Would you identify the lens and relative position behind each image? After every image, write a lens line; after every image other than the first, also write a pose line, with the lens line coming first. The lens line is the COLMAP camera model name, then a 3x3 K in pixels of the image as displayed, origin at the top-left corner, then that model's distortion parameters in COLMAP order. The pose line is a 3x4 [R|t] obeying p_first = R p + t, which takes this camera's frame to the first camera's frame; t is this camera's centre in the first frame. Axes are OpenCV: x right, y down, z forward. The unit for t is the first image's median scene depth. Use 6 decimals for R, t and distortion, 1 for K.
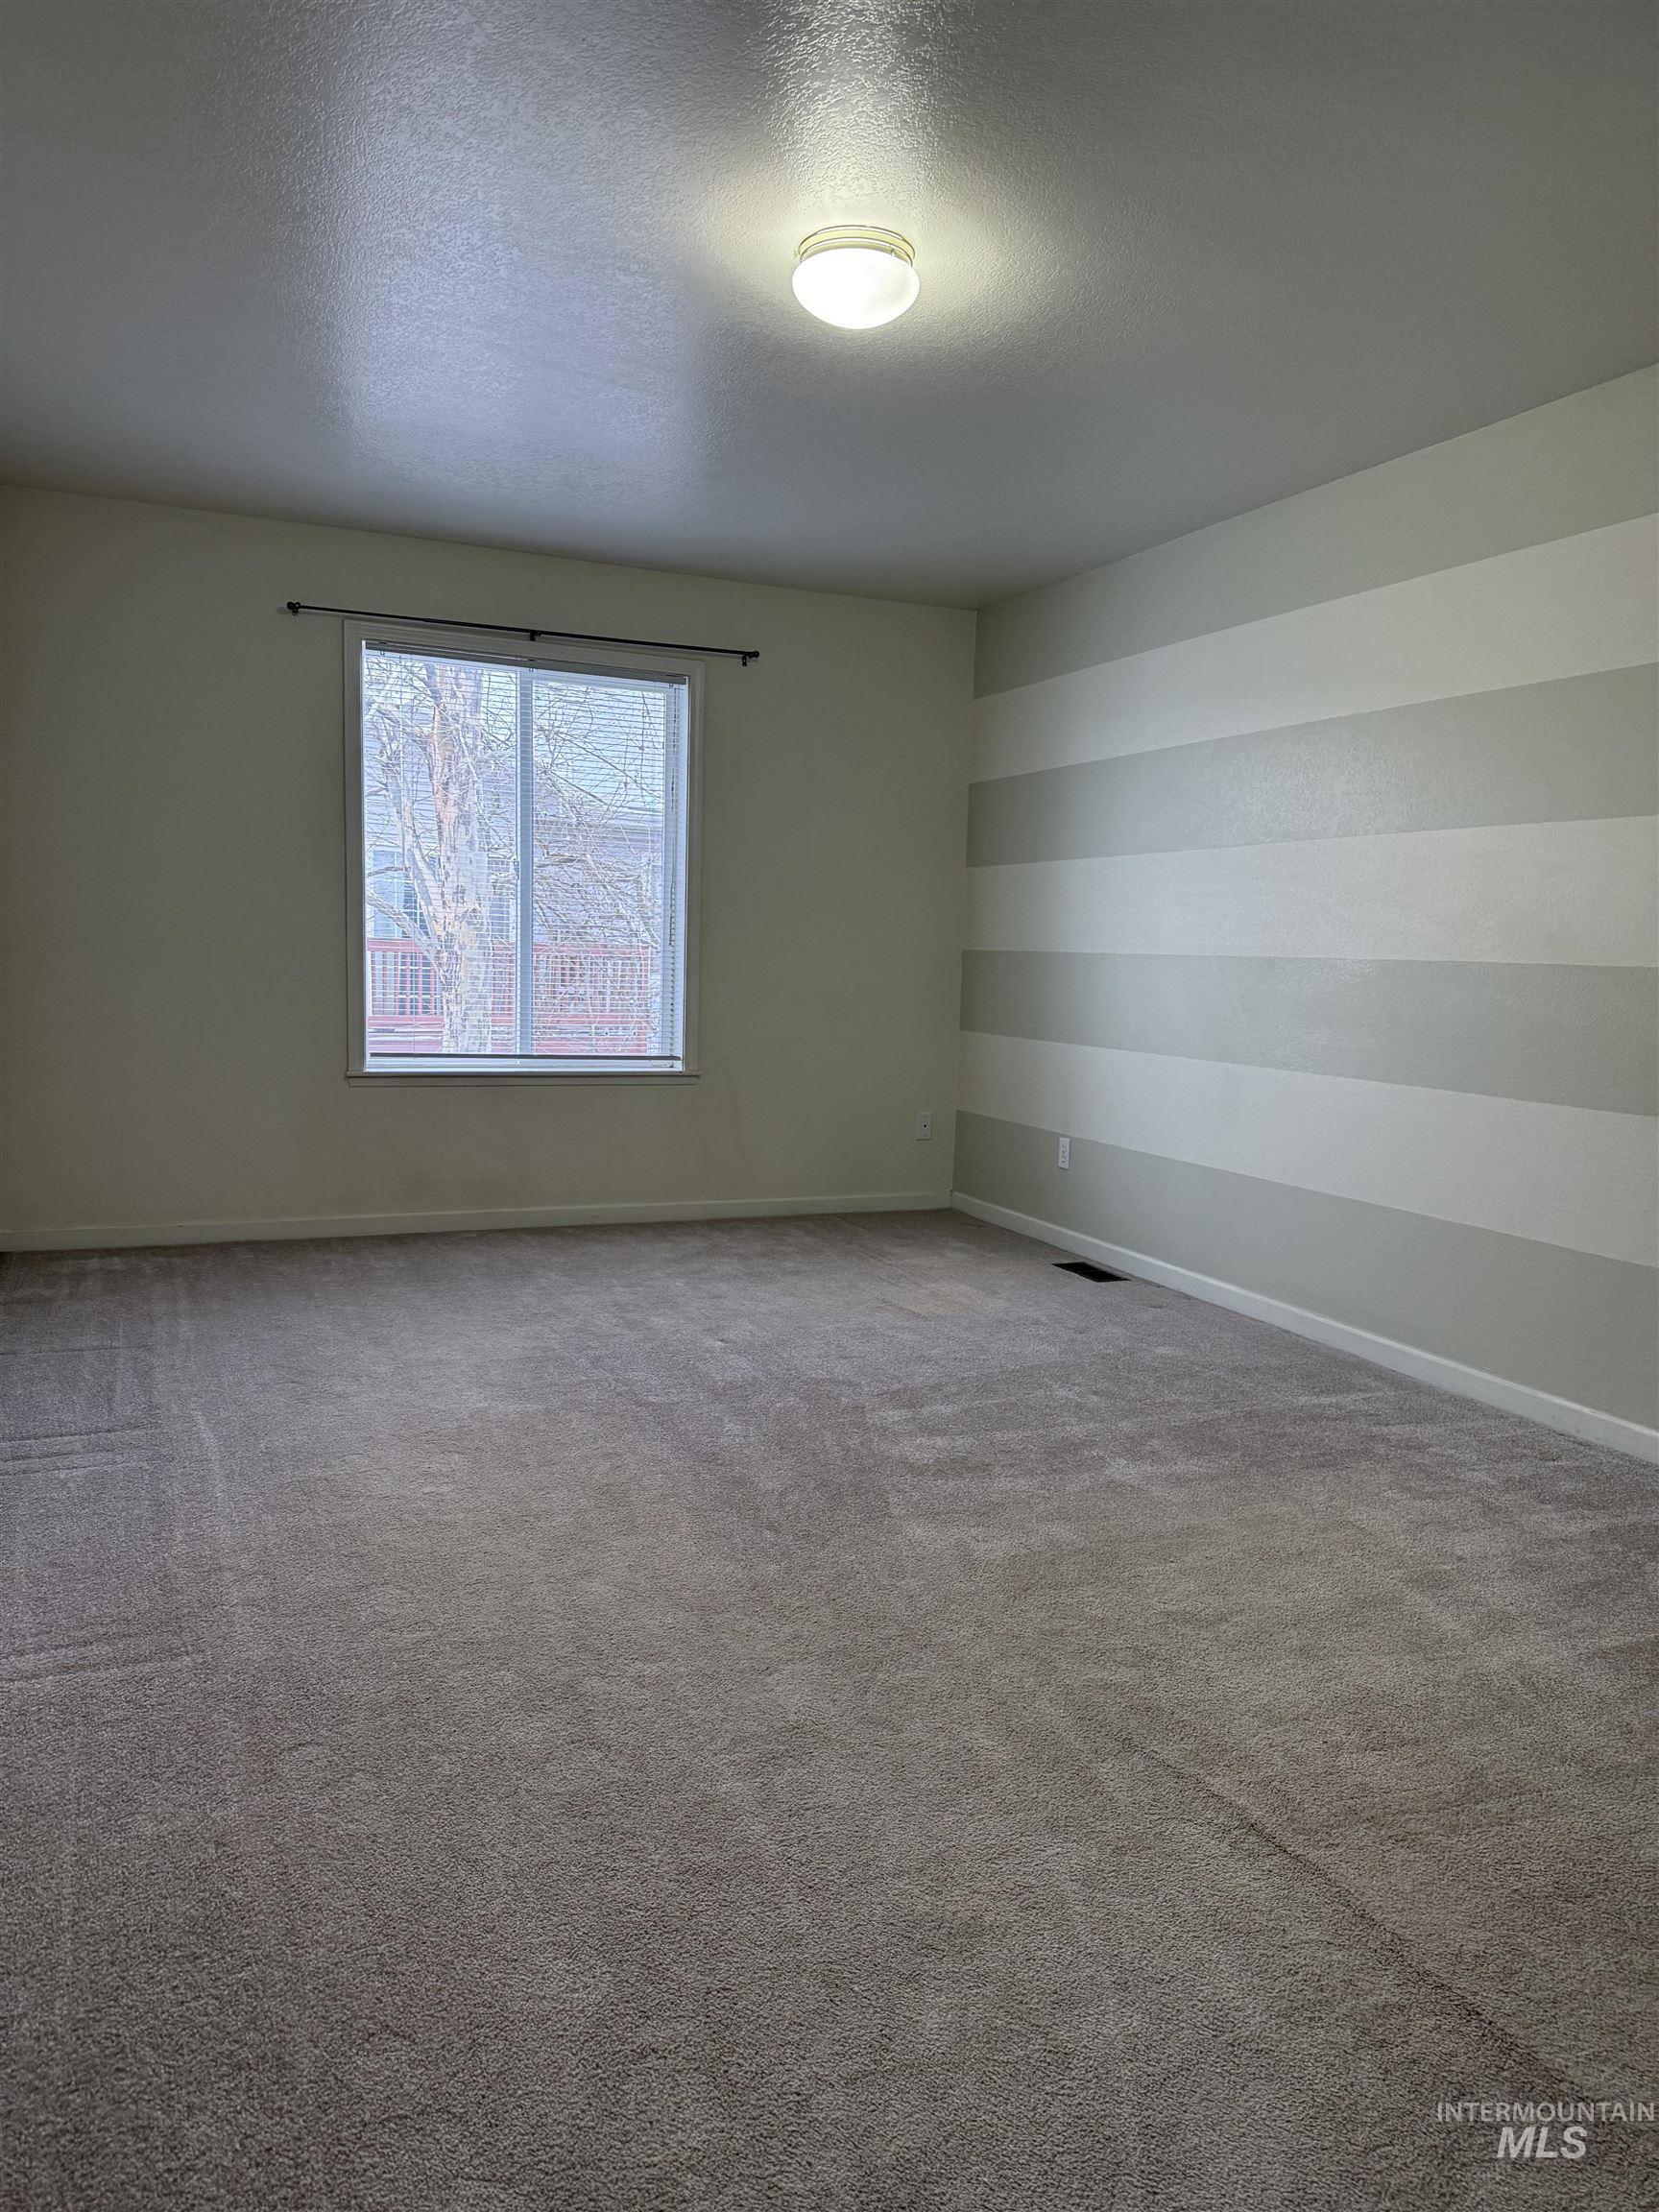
lens RADIAL K [[1542.1, 0, 821.2], [0, 1542.1, 1115.8], [0, 0, 1]] dist [0.137006, -0.198399]
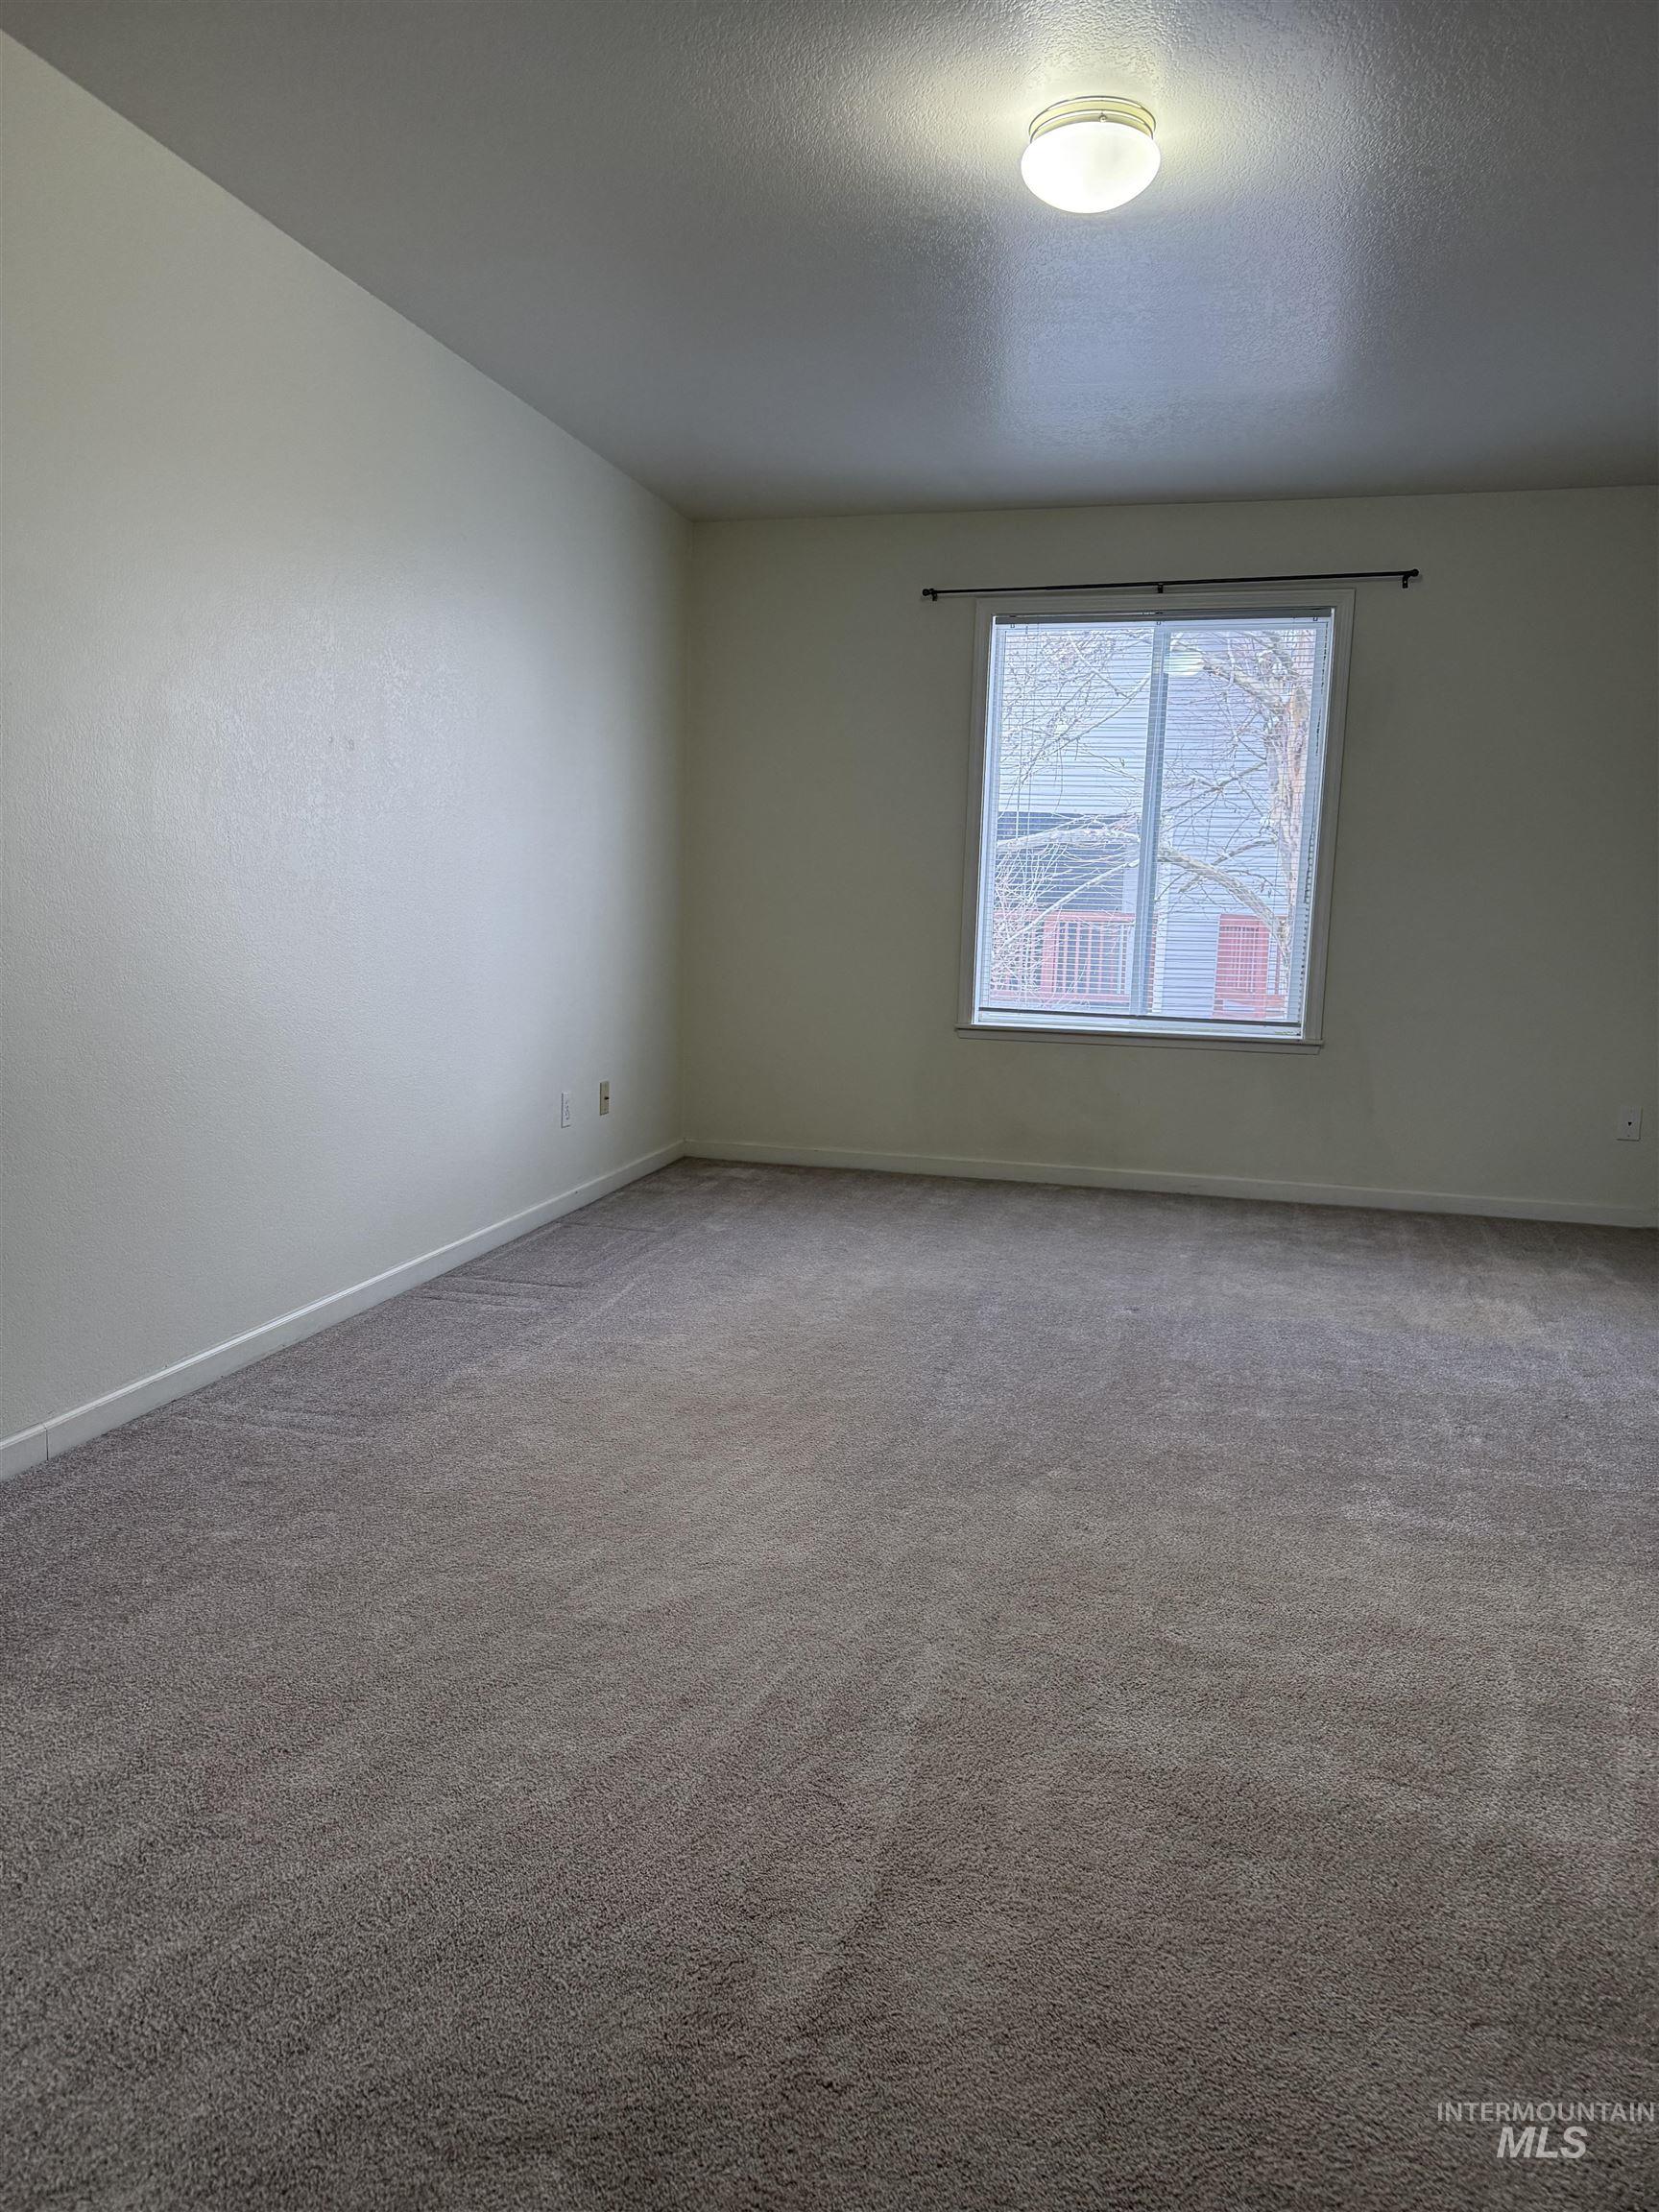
lens RADIAL K [[1542.1, 0, 821.2], [0, 1542.1, 1115.8], [0, 0, 1]] dist [0.137006, -0.198399]
pose [[0.792004, 0.077573, -0.605568, 0.285994], [-0.072783, 0.996818, 0.032501, 0.007785], [0.606162, 0.018334, 0.795130, 0.098996]]
